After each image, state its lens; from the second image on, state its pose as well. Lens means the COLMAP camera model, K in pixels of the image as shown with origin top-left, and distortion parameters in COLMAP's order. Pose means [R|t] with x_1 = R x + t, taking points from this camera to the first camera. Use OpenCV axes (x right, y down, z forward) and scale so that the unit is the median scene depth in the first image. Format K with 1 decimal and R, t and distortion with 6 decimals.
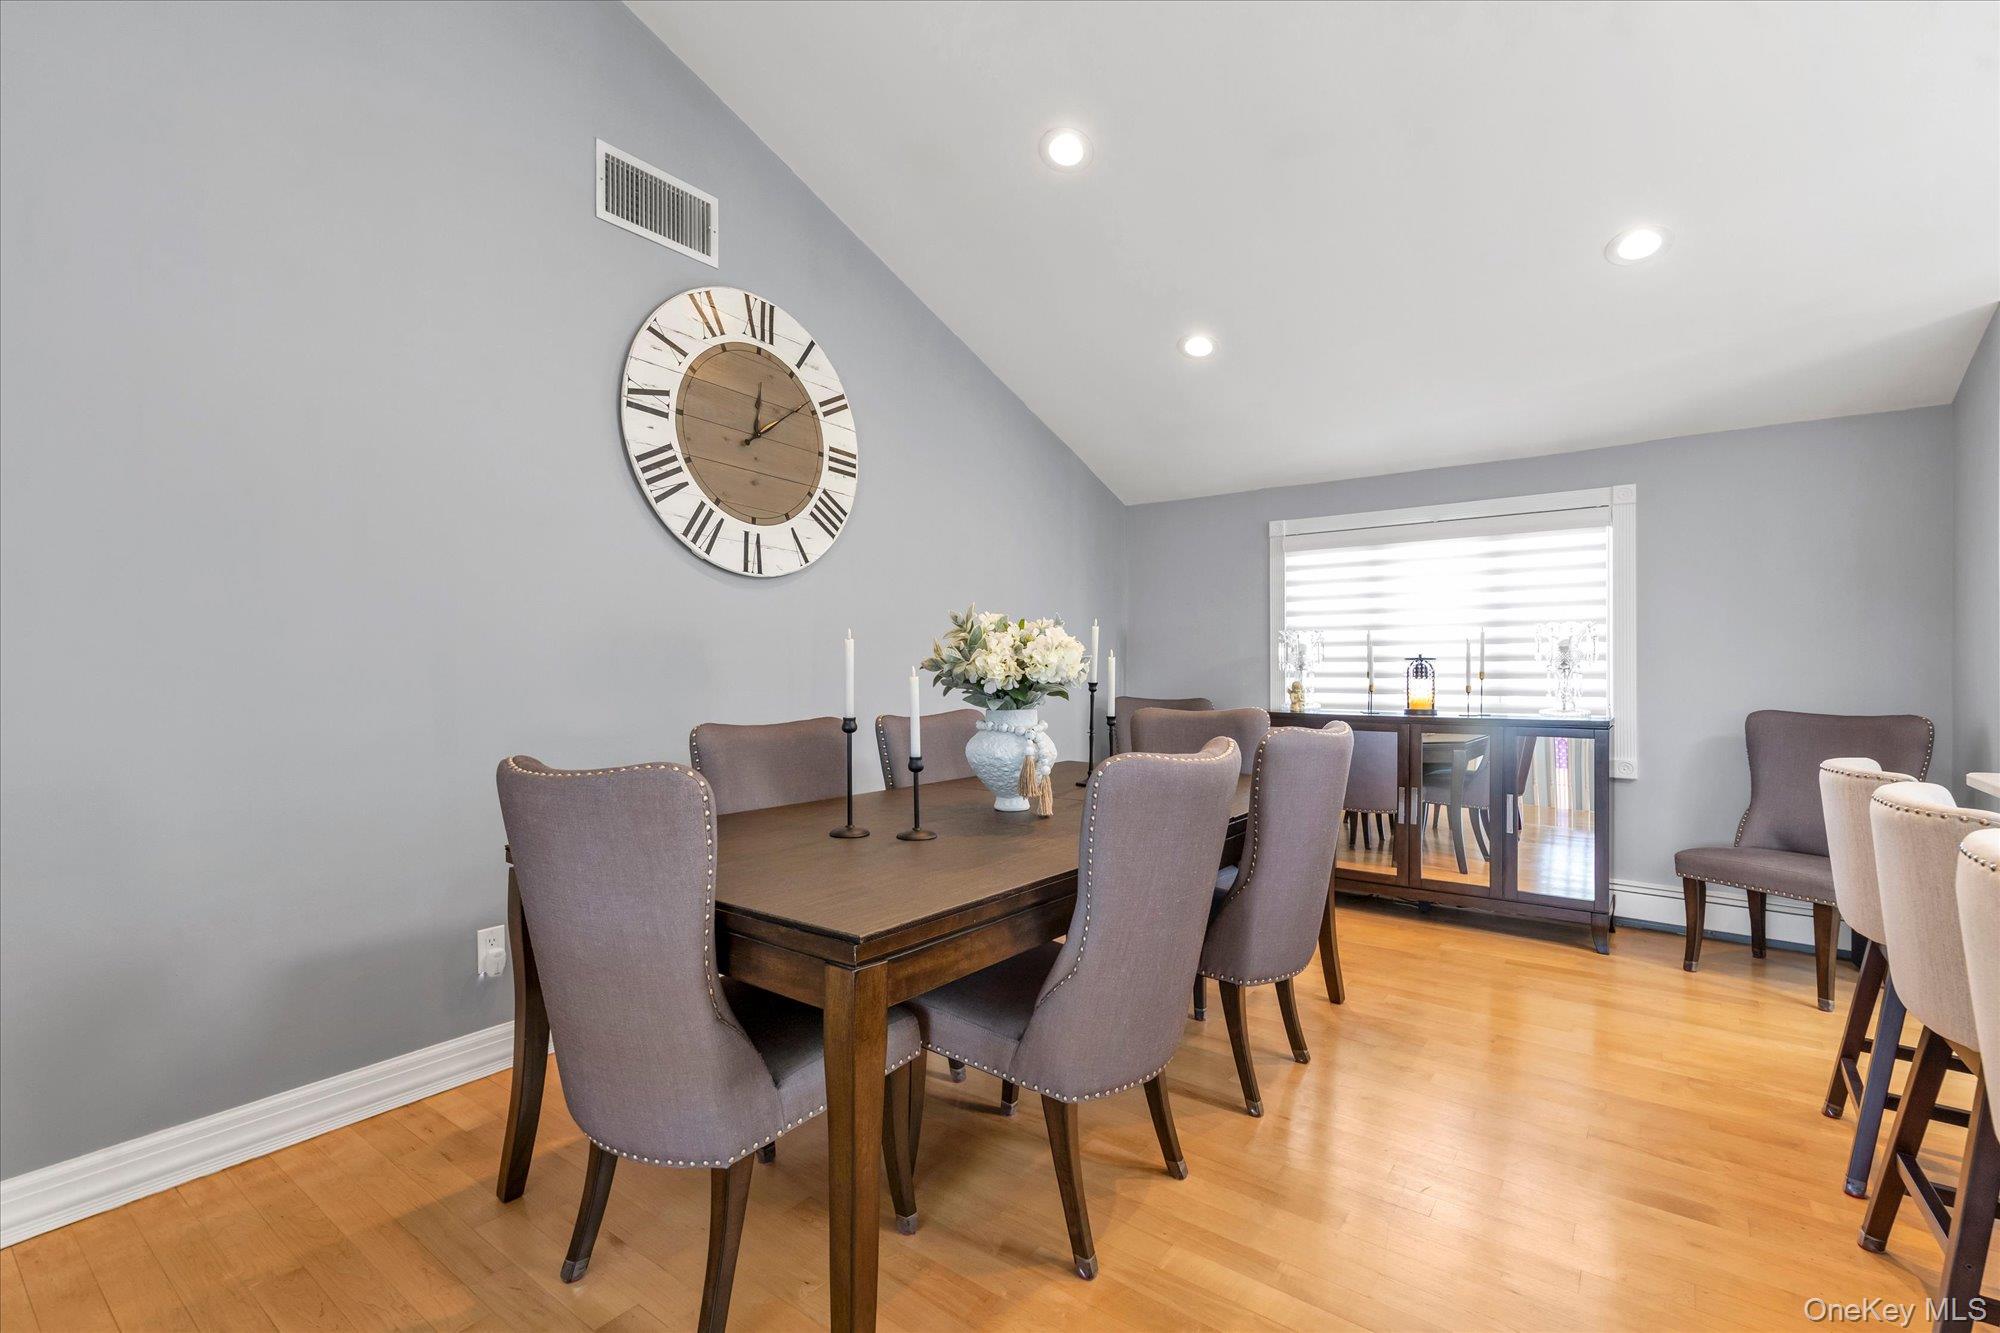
lens RADIAL K [[874.2, 0, 1008.6], [0, 874.2, 676.7], [0, 0, 1]] dist [-0.001159, 0.000258]
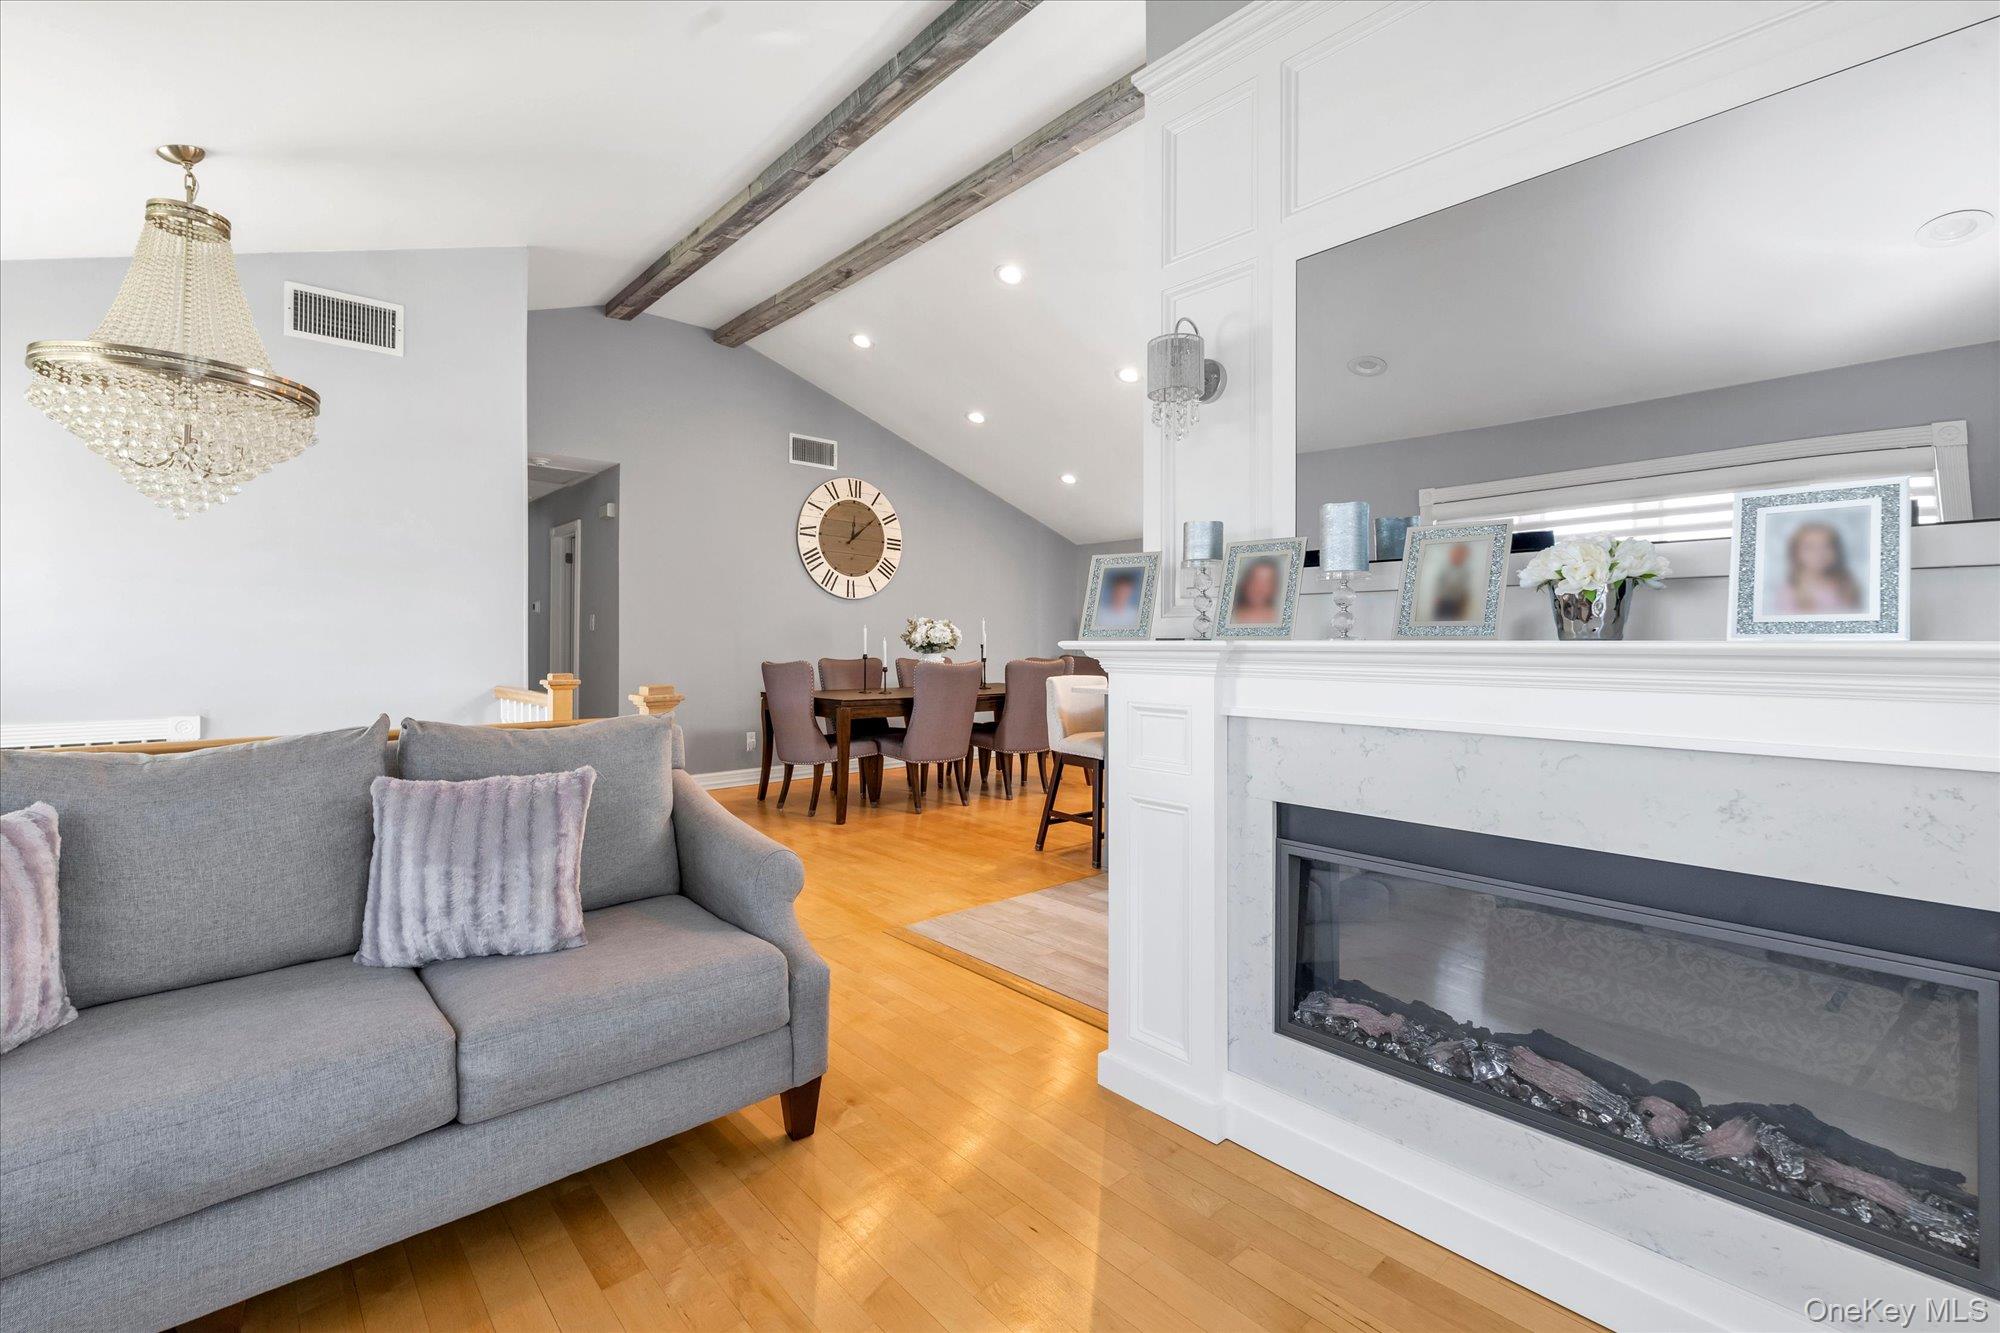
lens RADIAL K [[832.6, 0, 997.6], [0, 832.6, 649.0], [0, 0, 1]] dist [-0.001260, -0.000011]
pose [[0.981156, 0.007790, -0.193061, 0.545158], [-0.008308, 0.999964, -0.001876, 0.020266], [0.193039, 0.003444, 0.981185, -1.152783]]
